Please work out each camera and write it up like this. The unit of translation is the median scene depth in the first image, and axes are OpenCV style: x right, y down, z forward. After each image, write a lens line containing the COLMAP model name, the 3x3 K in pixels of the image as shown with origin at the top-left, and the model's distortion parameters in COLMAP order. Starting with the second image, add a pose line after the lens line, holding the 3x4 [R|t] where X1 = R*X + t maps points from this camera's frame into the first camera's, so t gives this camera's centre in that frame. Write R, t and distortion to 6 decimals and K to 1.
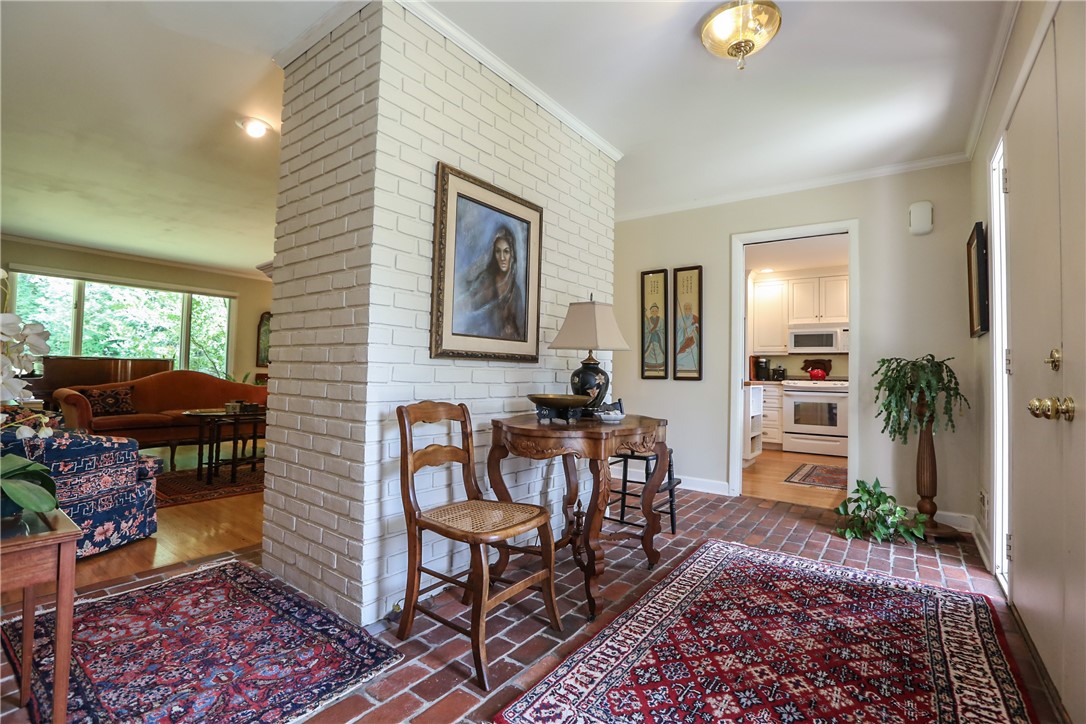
lens RADIAL K [[492.9, 0, 541.8], [0, 492.9, 358.6], [0, 0, 1]] dist [-0.051234, 0.016151]
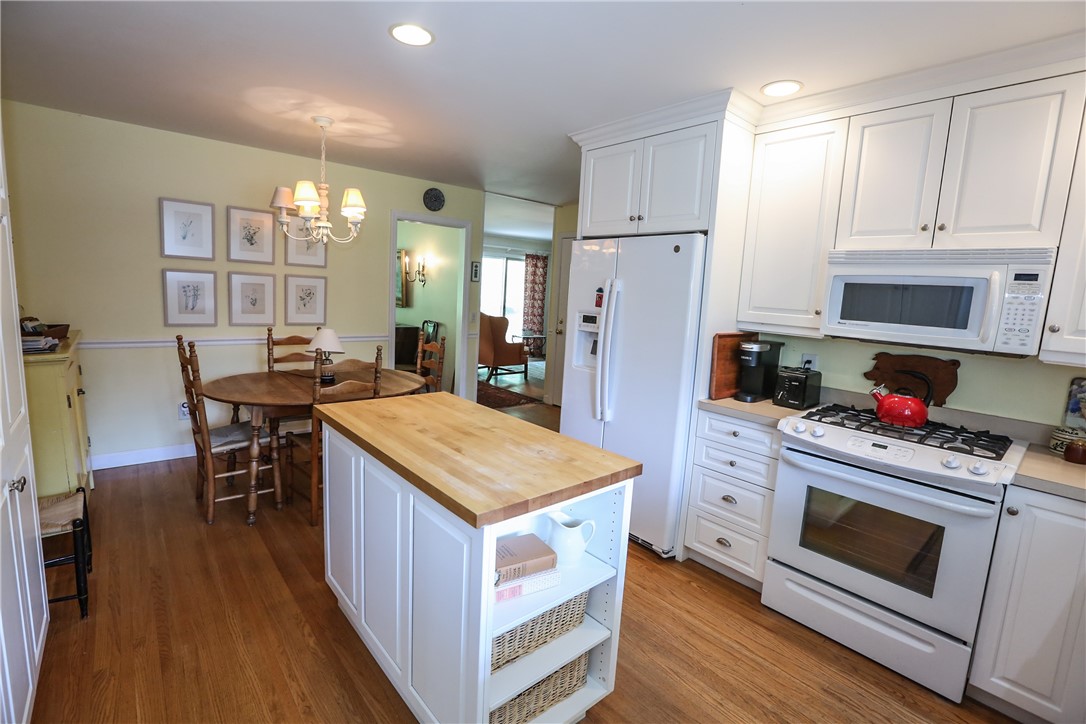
lens RADIAL K [[492.9, 0, 541.8], [0, 492.9, 358.6], [0, 0, 1]] dist [-0.051234, 0.016151]
pose [[0.975790, 0.056273, -0.211348, 0.382218], [-0.021343, 0.986221, 0.164051, -0.047313], [0.217667, -0.155569, 0.963545, 0.614187]]
